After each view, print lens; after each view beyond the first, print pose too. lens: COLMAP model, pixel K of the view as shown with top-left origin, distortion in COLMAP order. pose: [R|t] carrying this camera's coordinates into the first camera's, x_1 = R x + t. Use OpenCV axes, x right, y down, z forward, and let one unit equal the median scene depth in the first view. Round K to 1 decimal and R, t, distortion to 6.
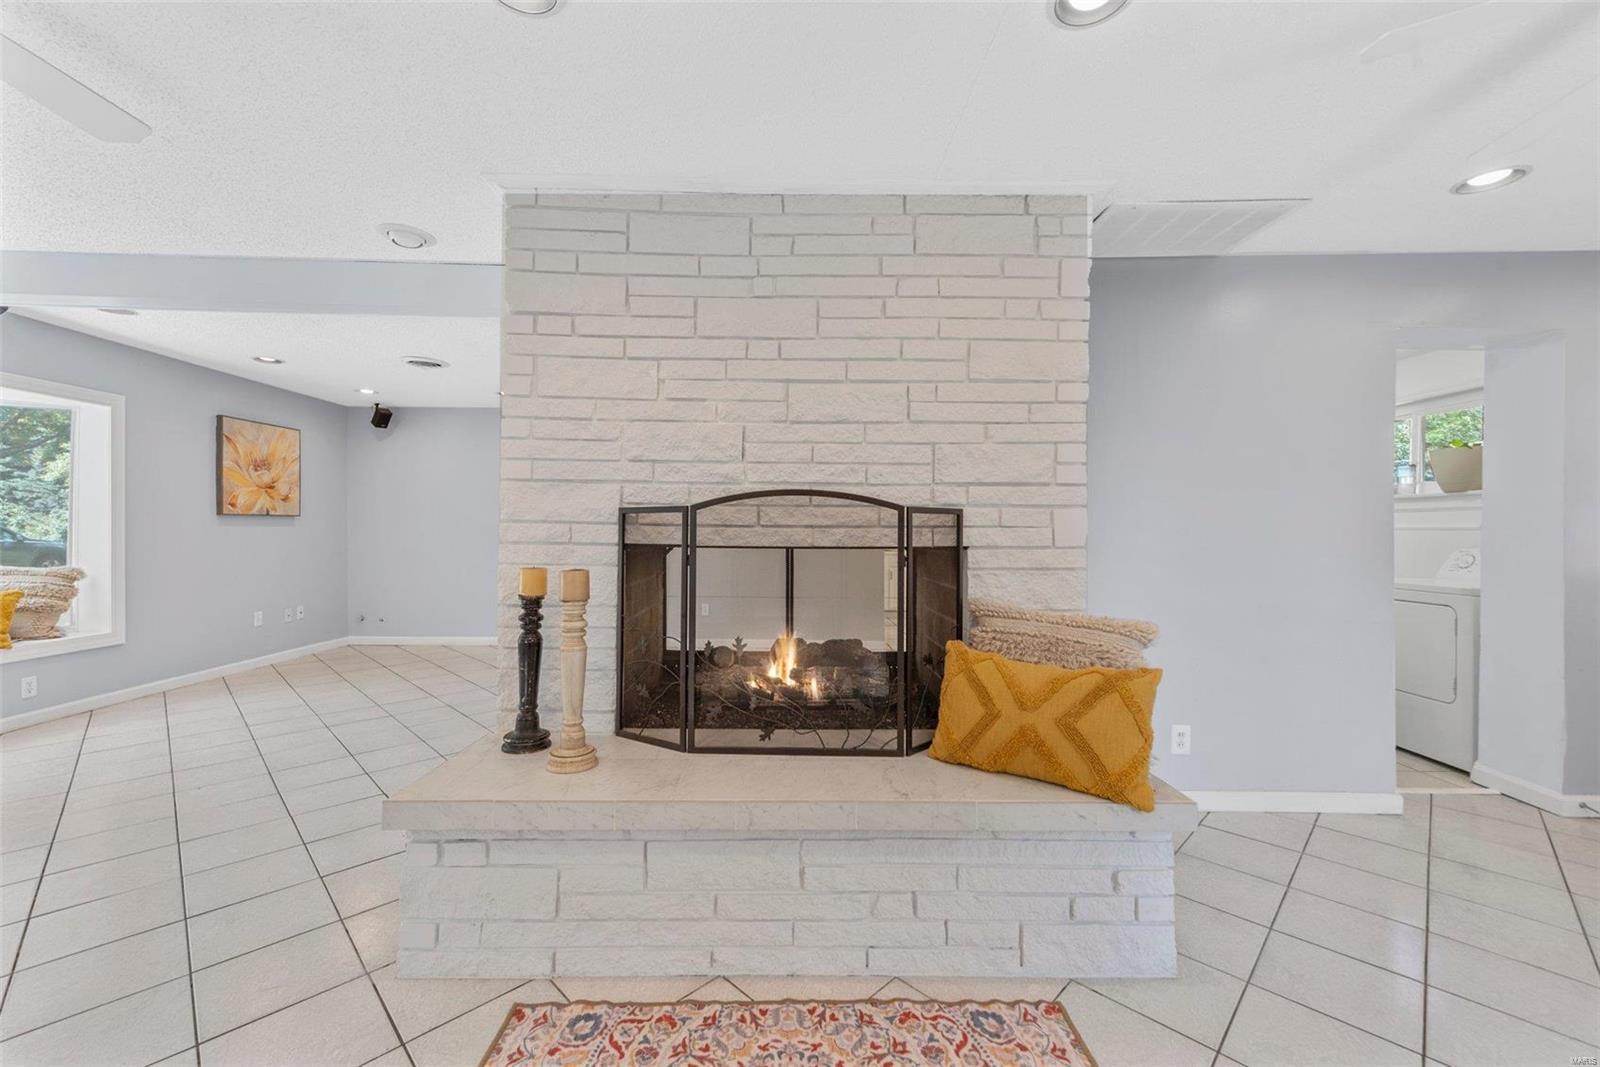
lens RADIAL K [[647.6, 0, 798.9], [0, 647.6, 524.1], [0, 0, 1]] dist [0.003263, -0.000555]
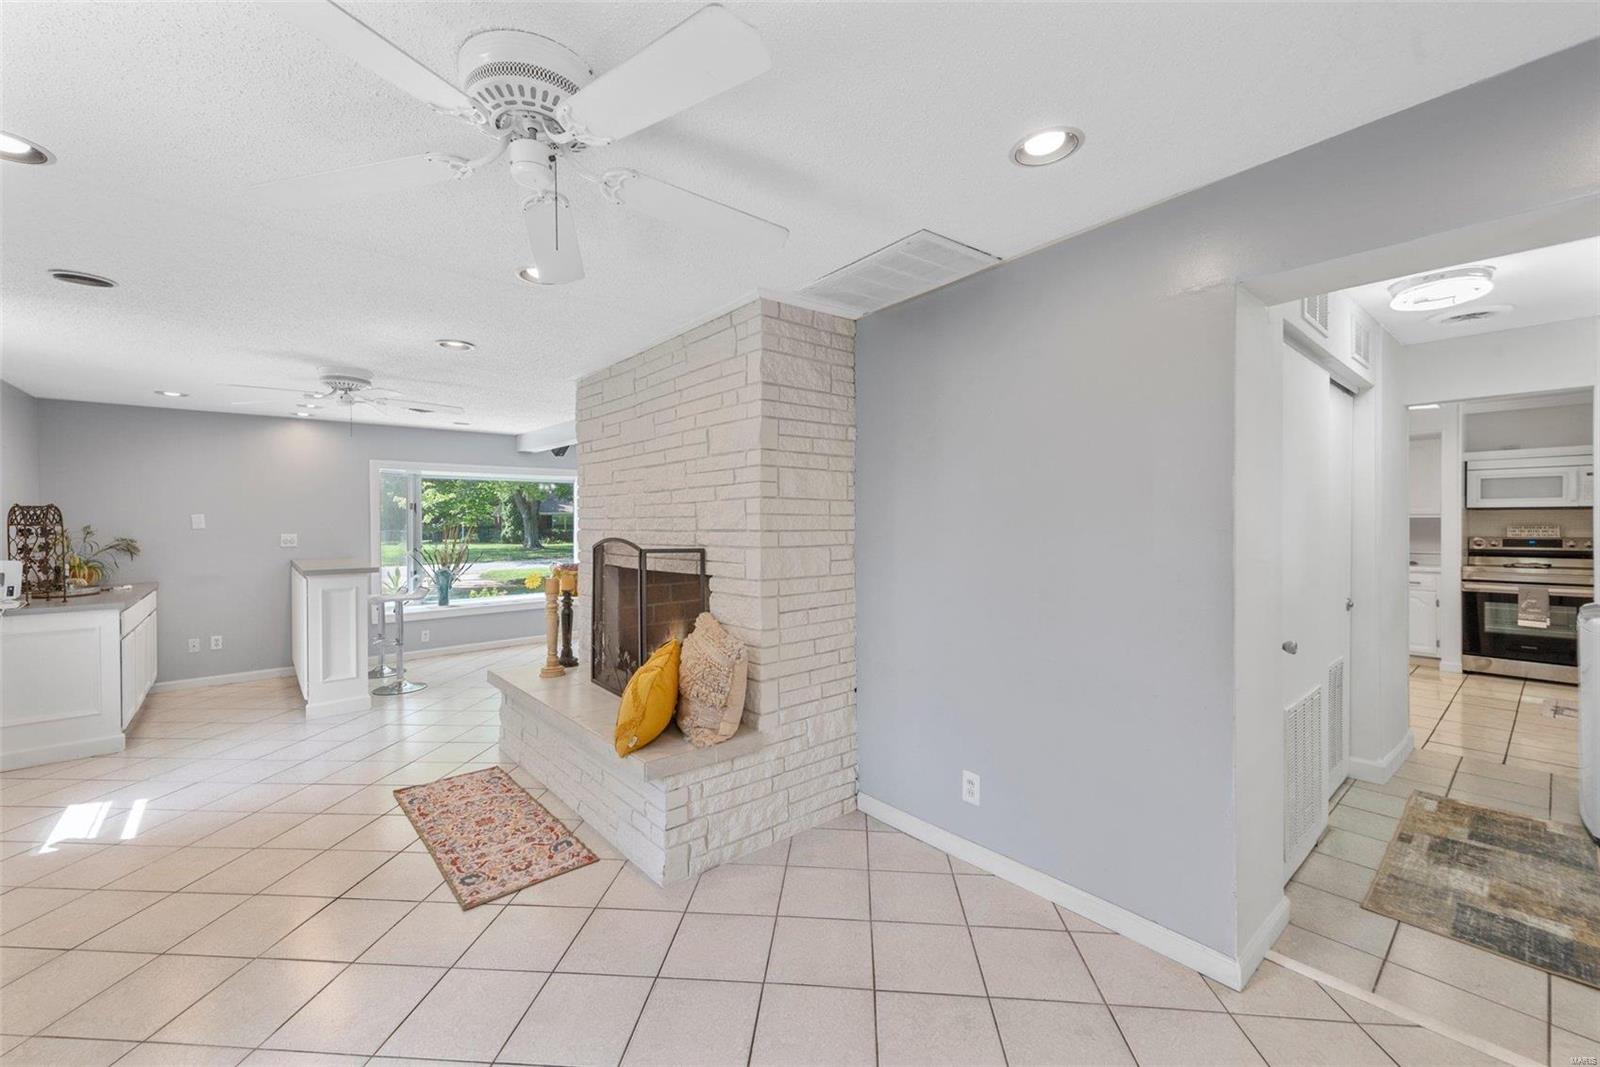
lens RADIAL K [[647.6, 0, 798.9], [0, 647.6, 524.1], [0, 0, 1]] dist [0.003263, -0.000555]
pose [[0.642956, -0.009915, -0.765839, 1.292695], [0.017079, 0.999853, 0.001393, -0.066389], [0.765713, -0.013975, 0.643031, 0.226072]]
